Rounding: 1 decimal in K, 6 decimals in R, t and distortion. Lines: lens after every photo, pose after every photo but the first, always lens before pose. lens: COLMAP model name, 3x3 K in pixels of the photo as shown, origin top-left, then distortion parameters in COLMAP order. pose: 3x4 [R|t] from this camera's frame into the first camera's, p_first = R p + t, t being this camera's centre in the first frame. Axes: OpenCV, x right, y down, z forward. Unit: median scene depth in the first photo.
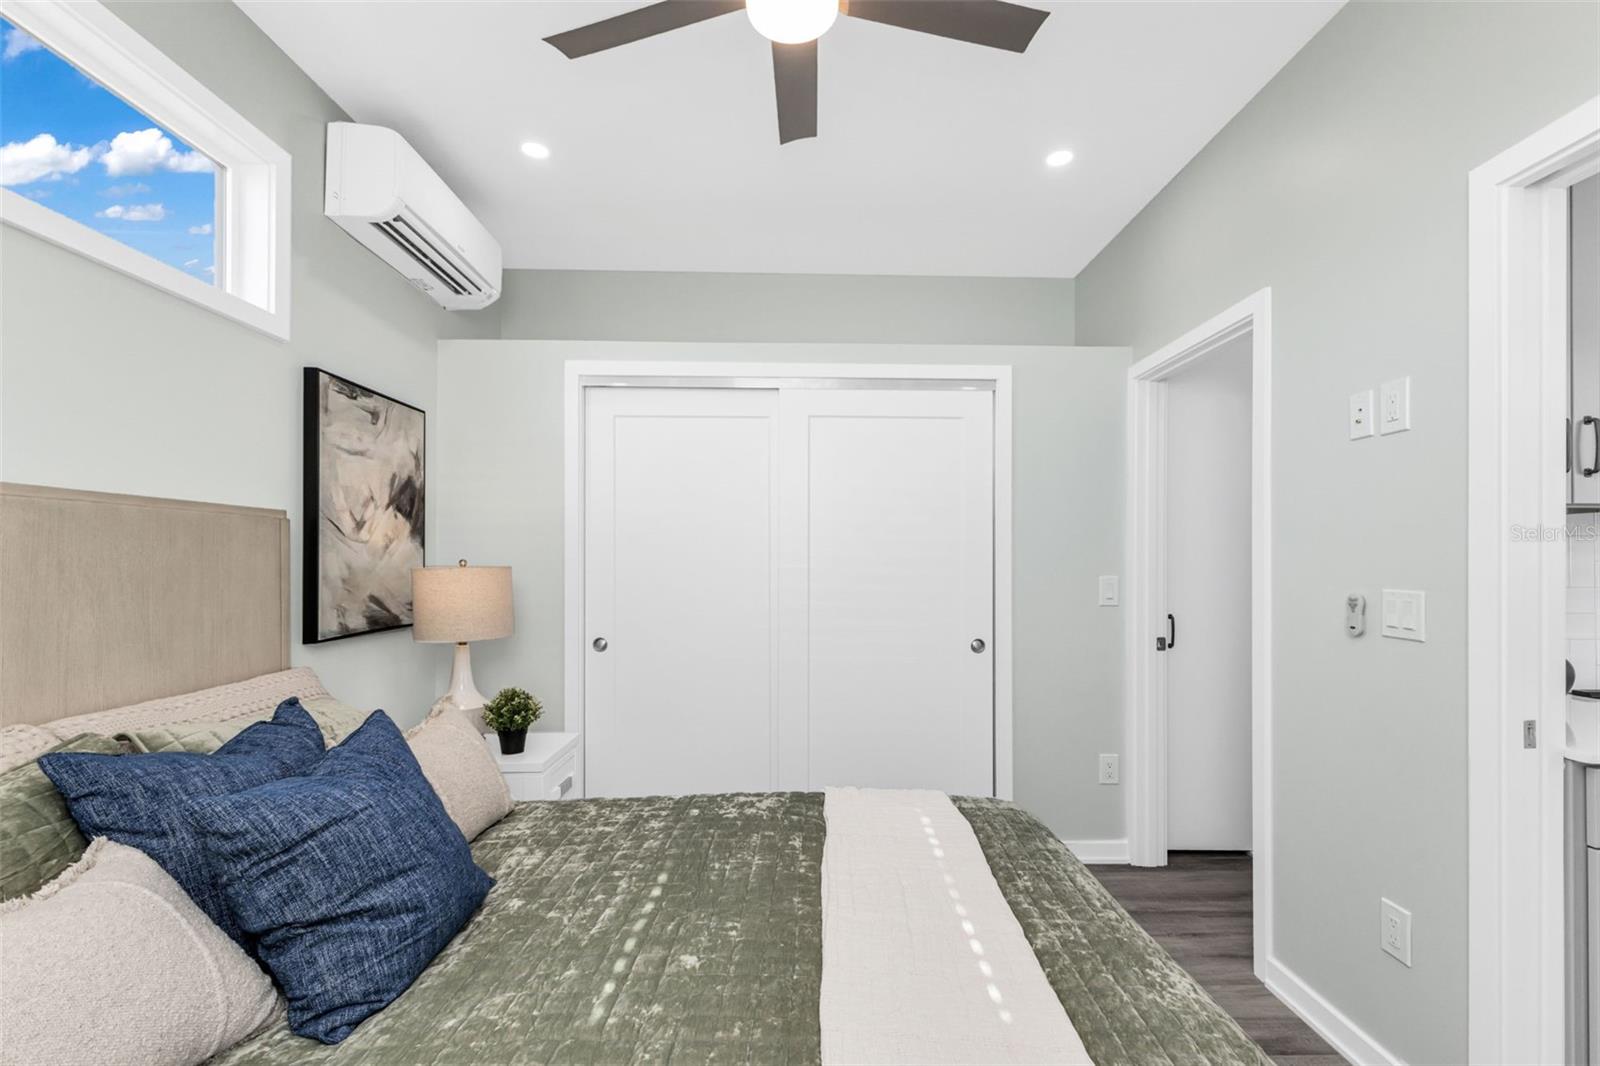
lens RADIAL K [[701.8, 0, 806.0], [0, 701.8, 559.8], [0, 0, 1]] dist [0.001058, 0.000449]
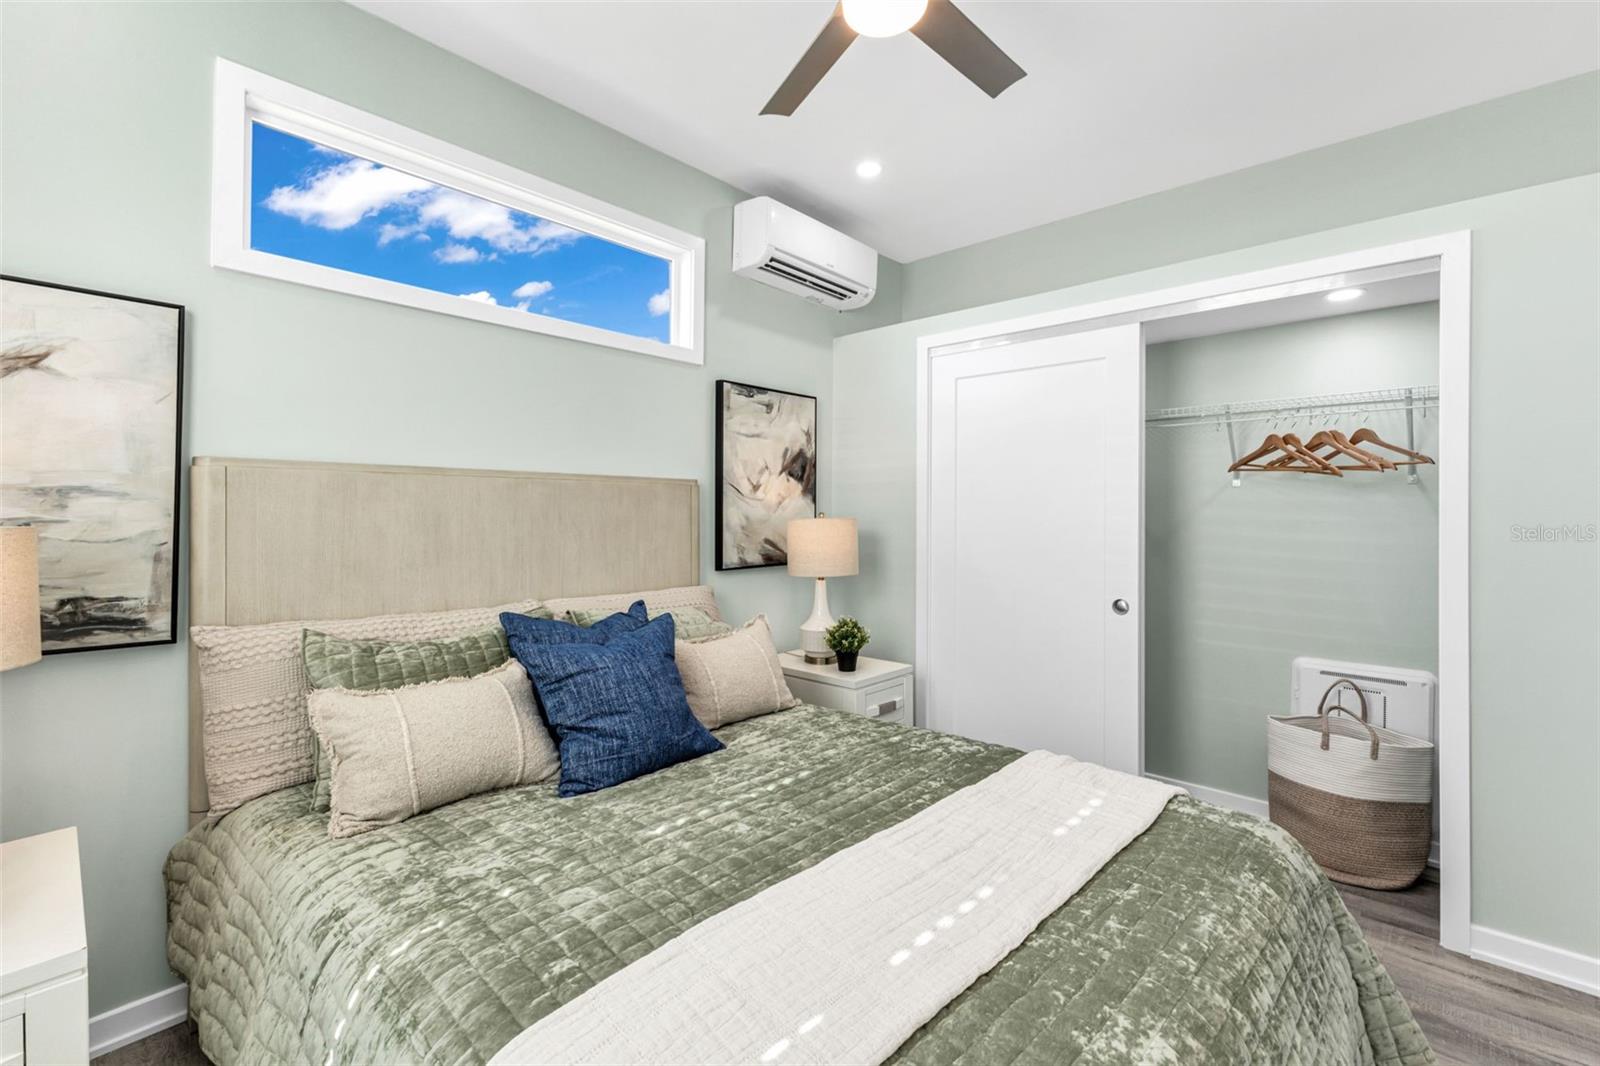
lens RADIAL K [[689.3, 0, 801.0], [0, 689.3, 511.7], [0, 0, 1]] dist [0.000178, 0.000218]
pose [[0.724988, -0.000900, -0.688761, 0.611426], [-0.000258, 0.999999, -0.001578, -0.000056], [0.688762, 0.001322, 0.724987, 0.131902]]
